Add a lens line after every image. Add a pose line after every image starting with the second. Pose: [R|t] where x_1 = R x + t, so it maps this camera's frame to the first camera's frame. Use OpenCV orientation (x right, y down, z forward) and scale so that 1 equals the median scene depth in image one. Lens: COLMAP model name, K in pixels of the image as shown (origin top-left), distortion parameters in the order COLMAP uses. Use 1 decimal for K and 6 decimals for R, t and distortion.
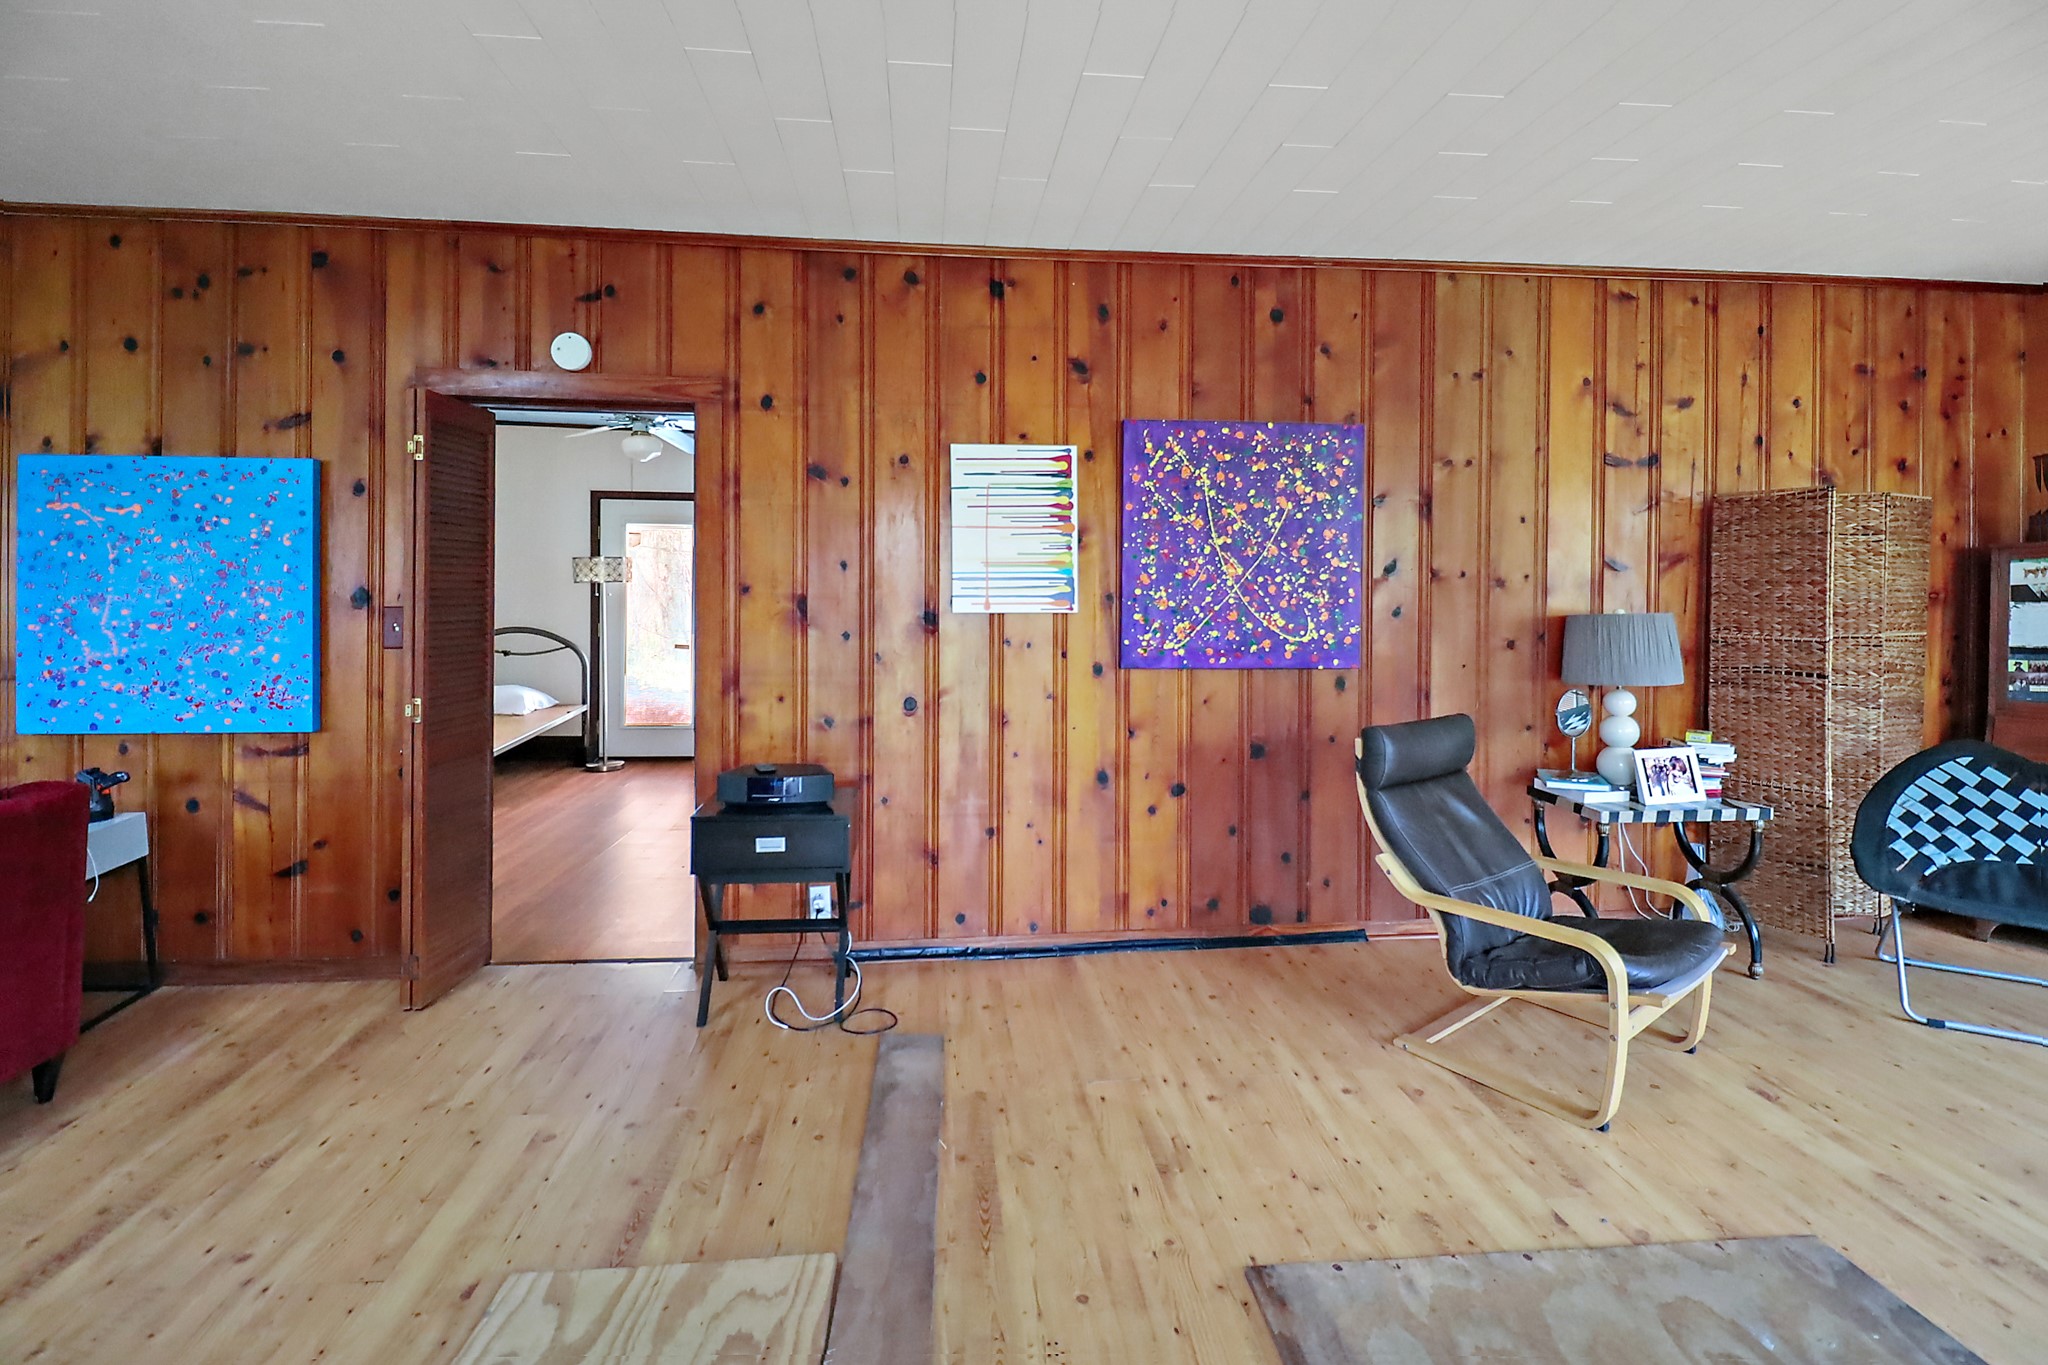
lens RADIAL K [[958.4, 0, 1024.8], [0, 958.4, 598.9], [0, 0, 1]] dist [0.013664, -0.014757]
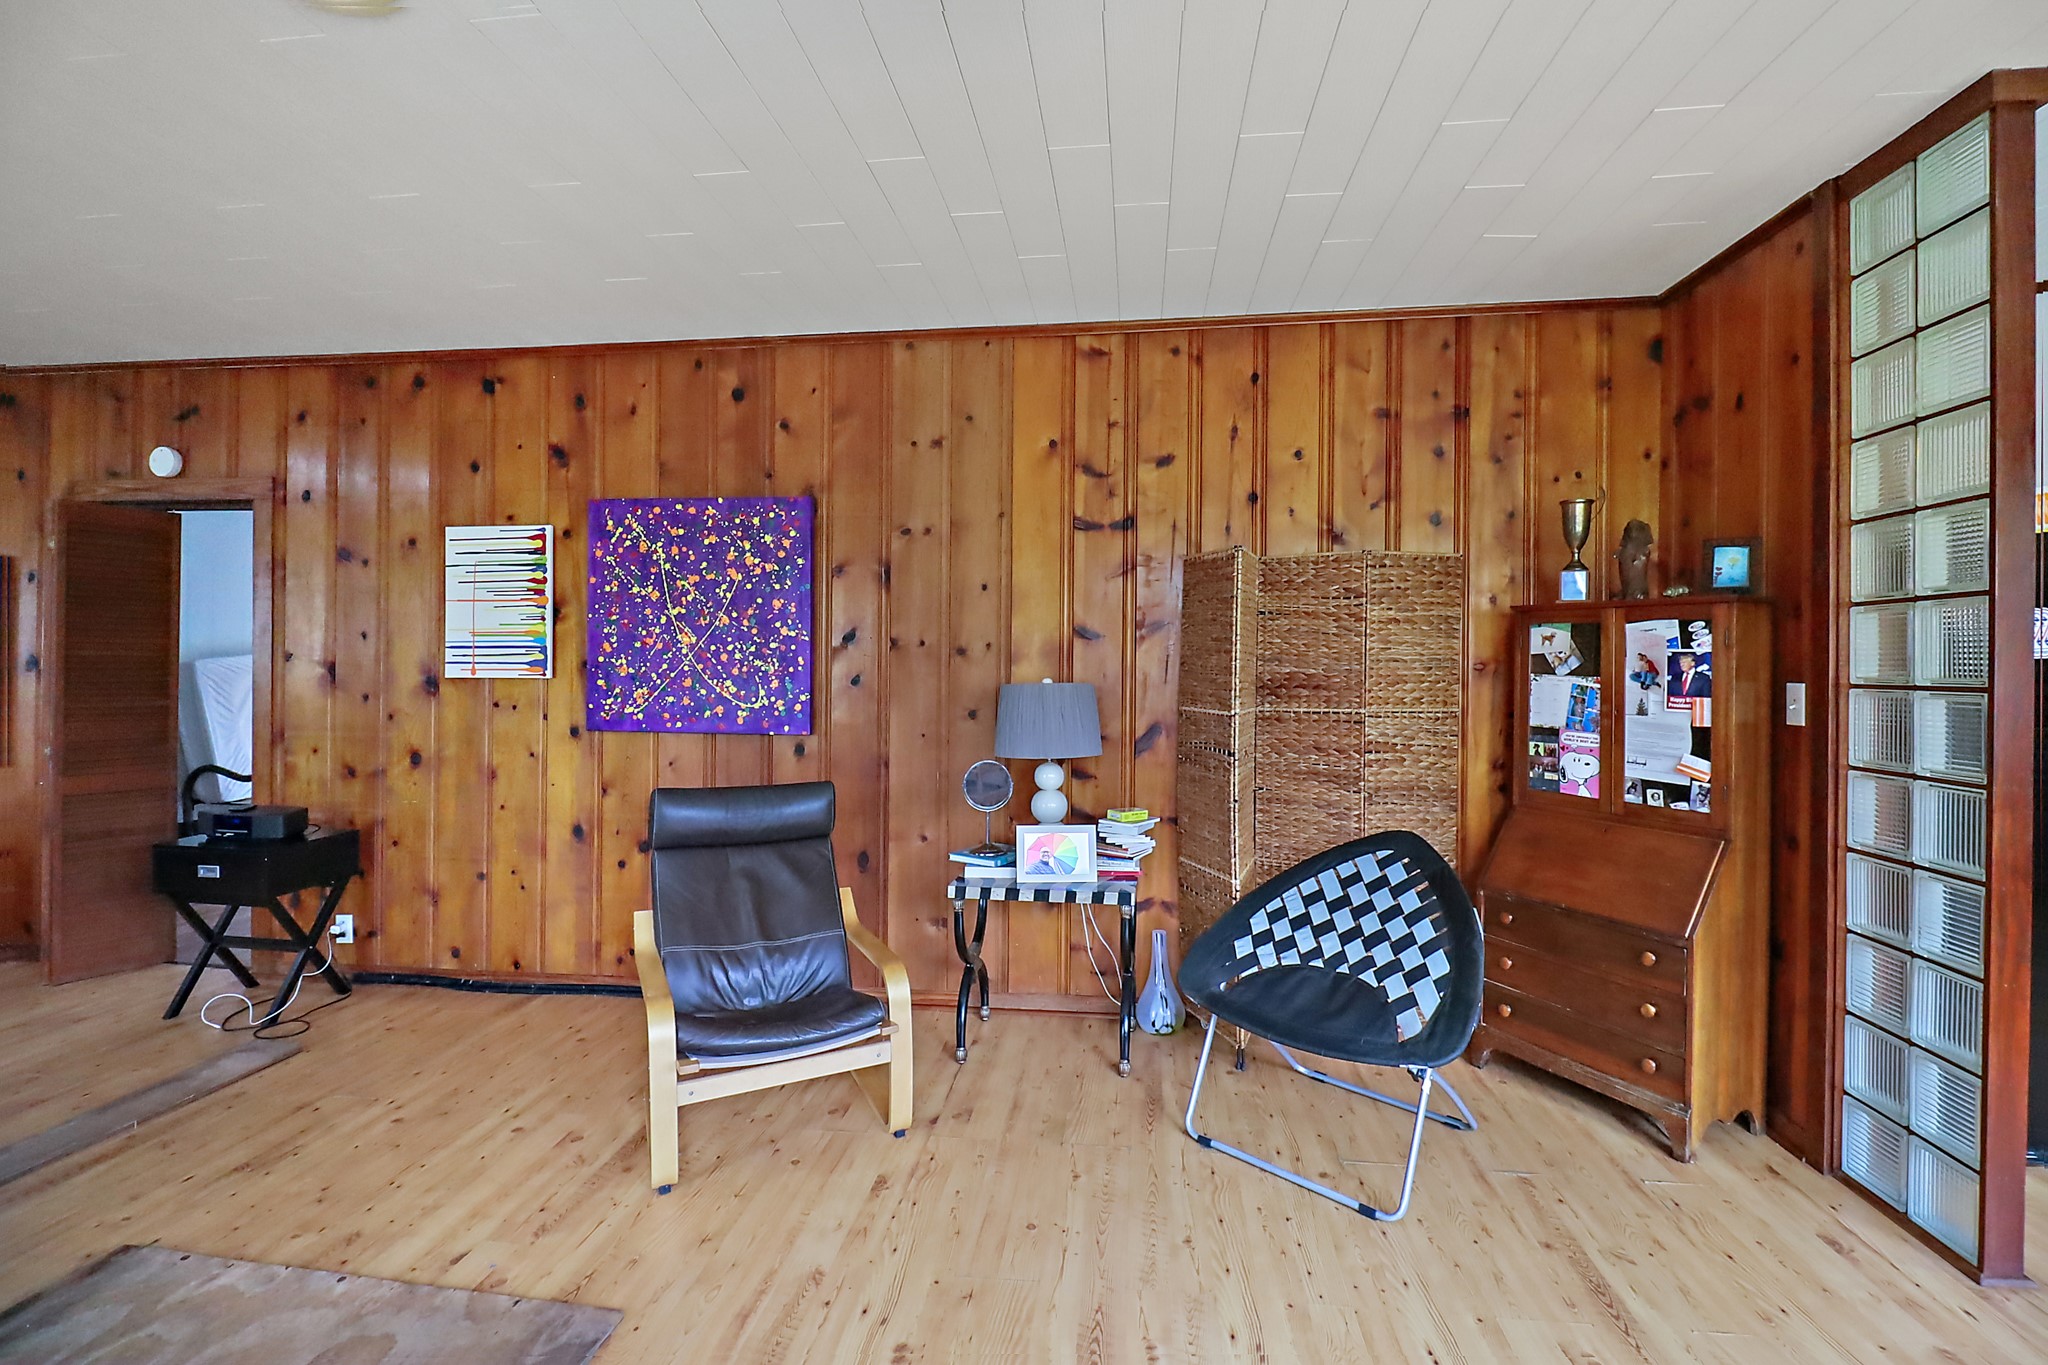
lens RADIAL K [[947.6, 0, 1028.7], [0, 947.6, 655.9], [0, 0, 1]] dist [0.013042, -0.014984]
pose [[0.973962, 0.001913, -0.226703, 0.813029], [-0.004880, 0.999910, -0.012527, -0.000257], [0.226658, 0.013307, 0.973883, 0.072085]]
